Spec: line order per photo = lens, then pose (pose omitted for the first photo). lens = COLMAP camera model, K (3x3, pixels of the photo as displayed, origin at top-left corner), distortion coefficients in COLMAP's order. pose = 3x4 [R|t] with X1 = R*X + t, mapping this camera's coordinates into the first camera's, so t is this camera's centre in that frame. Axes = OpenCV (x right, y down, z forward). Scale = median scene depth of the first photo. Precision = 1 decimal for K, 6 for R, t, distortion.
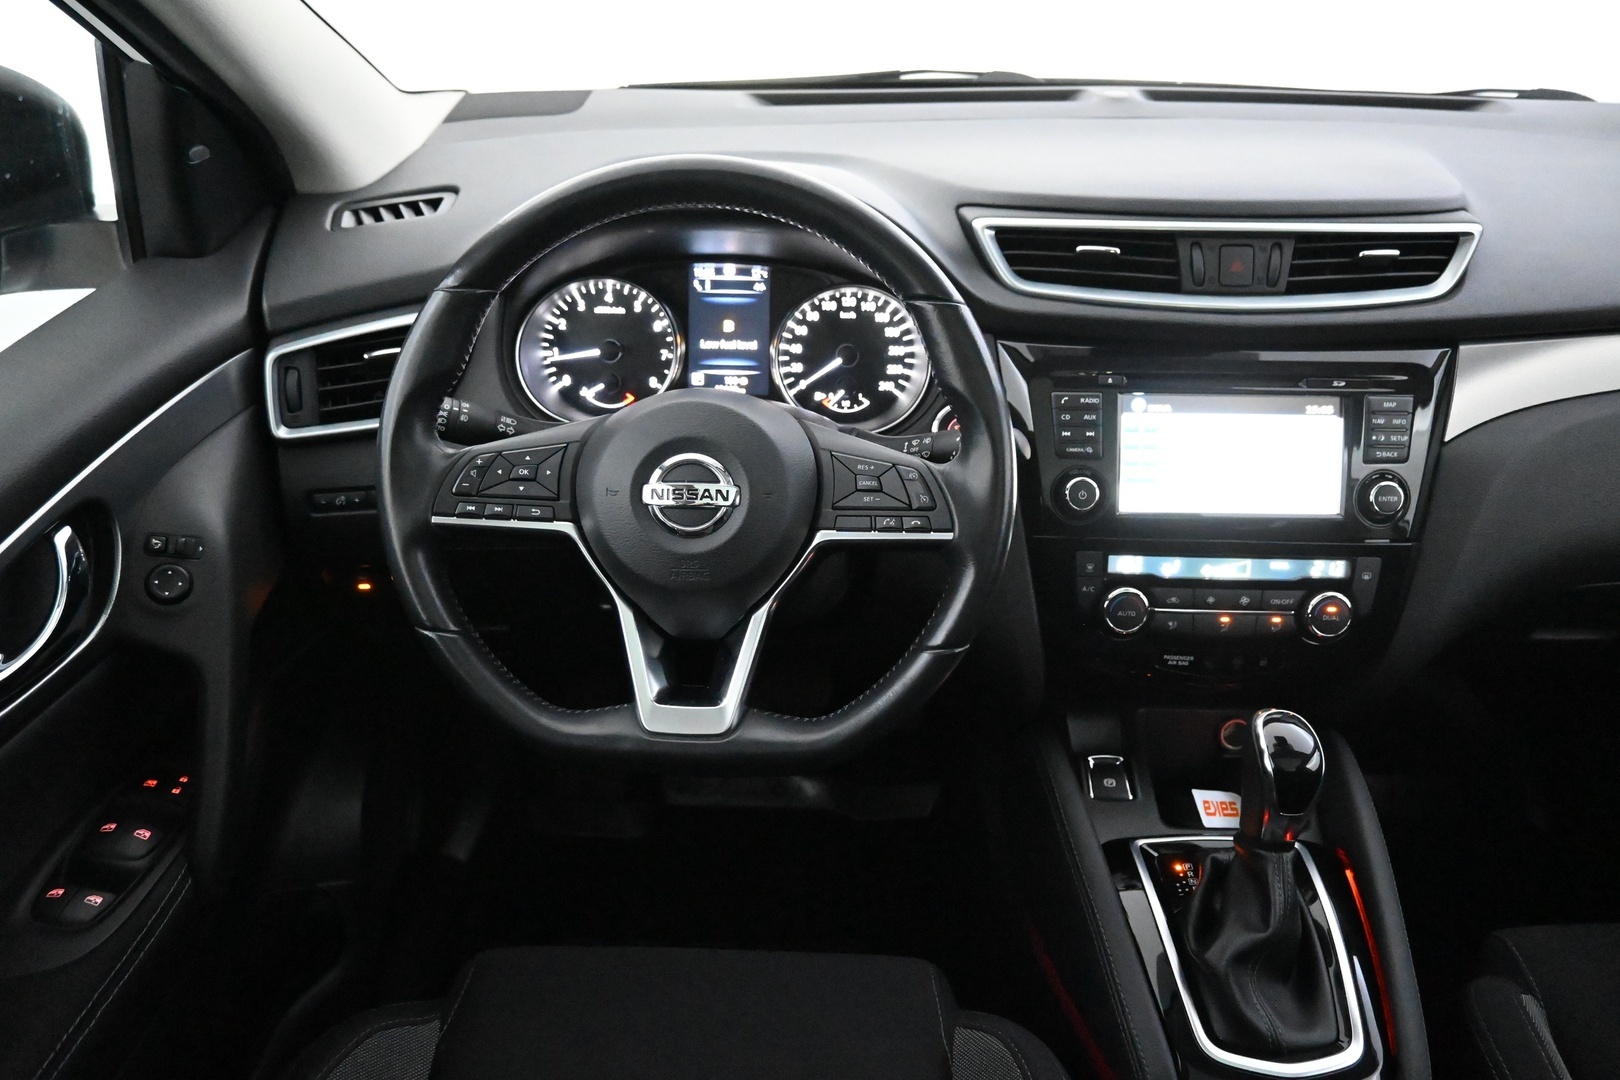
lens RADIAL K [[1164.6, 0, 810.5], [0, 1164.6, 531.2], [0, 0, 1]] dist [-0.011803, 0.003401]
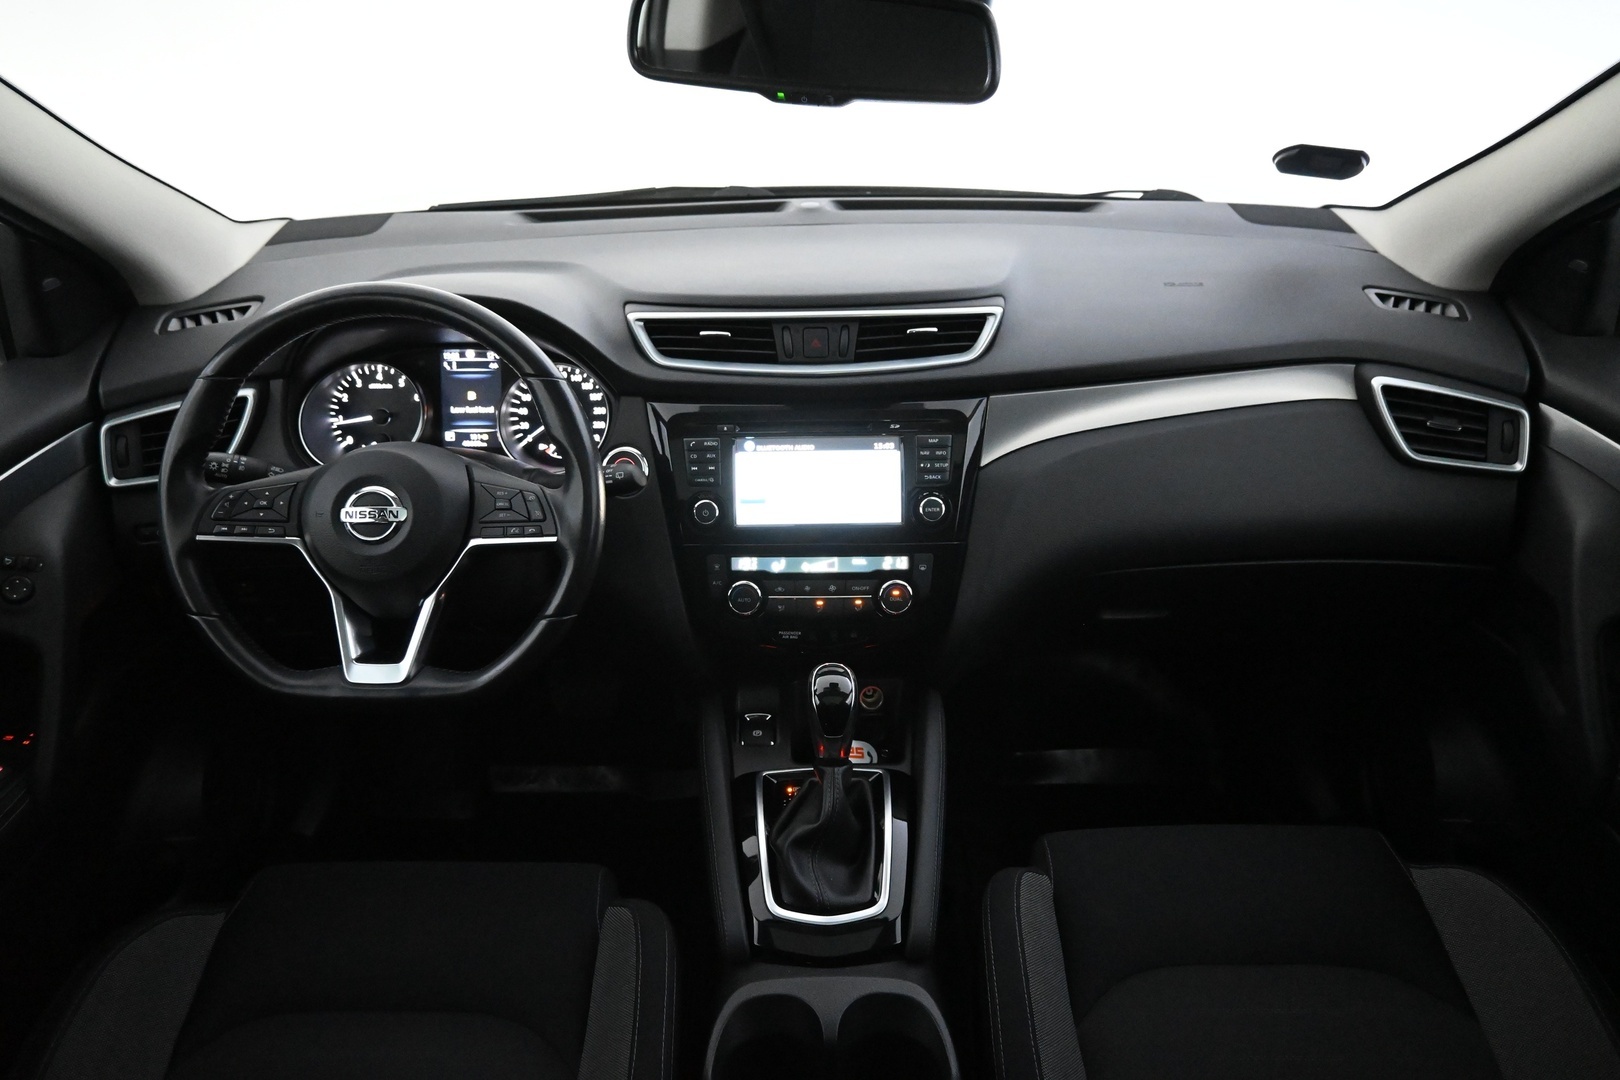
lens RADIAL K [[1164.6, 0, 818.1], [0, 1164.6, 532.1], [0, 0, 1]] dist [-0.011803, 0.003401]
pose [[0.999594, -0.027134, 0.008726, 0.340782], [0.027535, 0.998383, -0.049730, 0.060380], [-0.007363, 0.049950, 0.998725, -0.345888]]
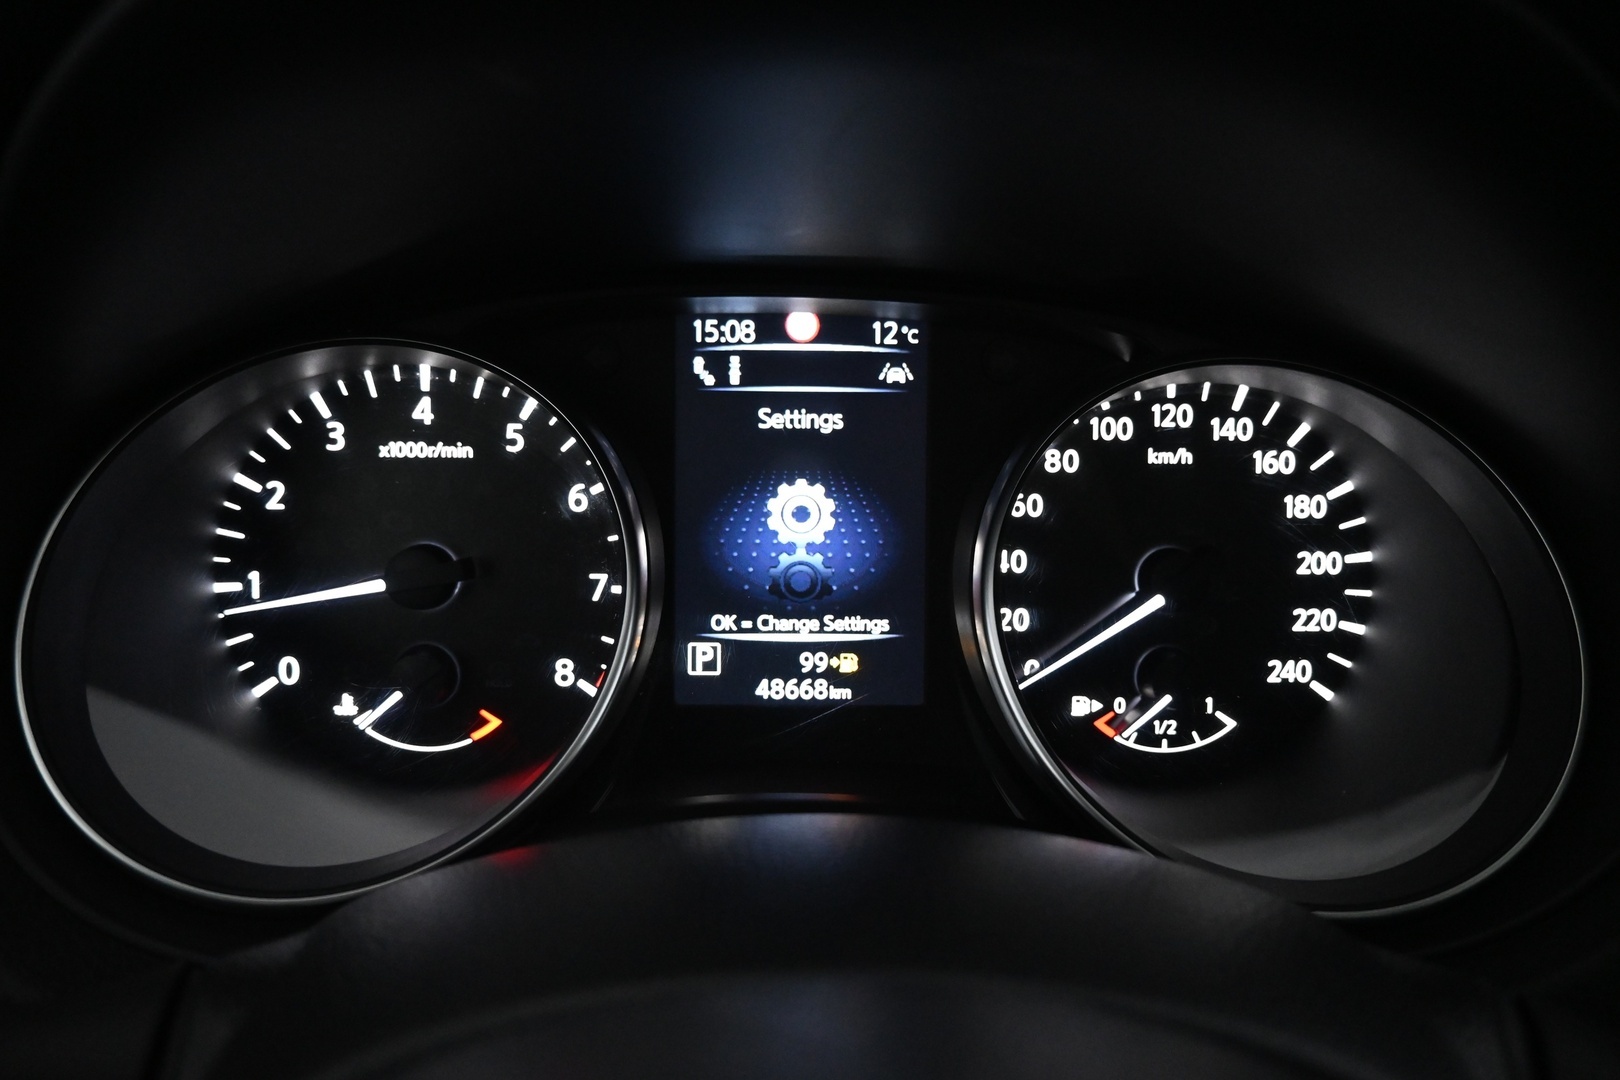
lens RADIAL K [[1164.6, 0, 800.2], [0, 1164.6, 589.1], [0, 0, 1]] dist [-0.011803, 0.003401]
pose [[0.999475, -0.015209, 0.028595, -0.088996], [0.018272, 0.993750, -0.110123, -0.128126], [-0.026741, 0.110588, 0.993507, 0.761187]]
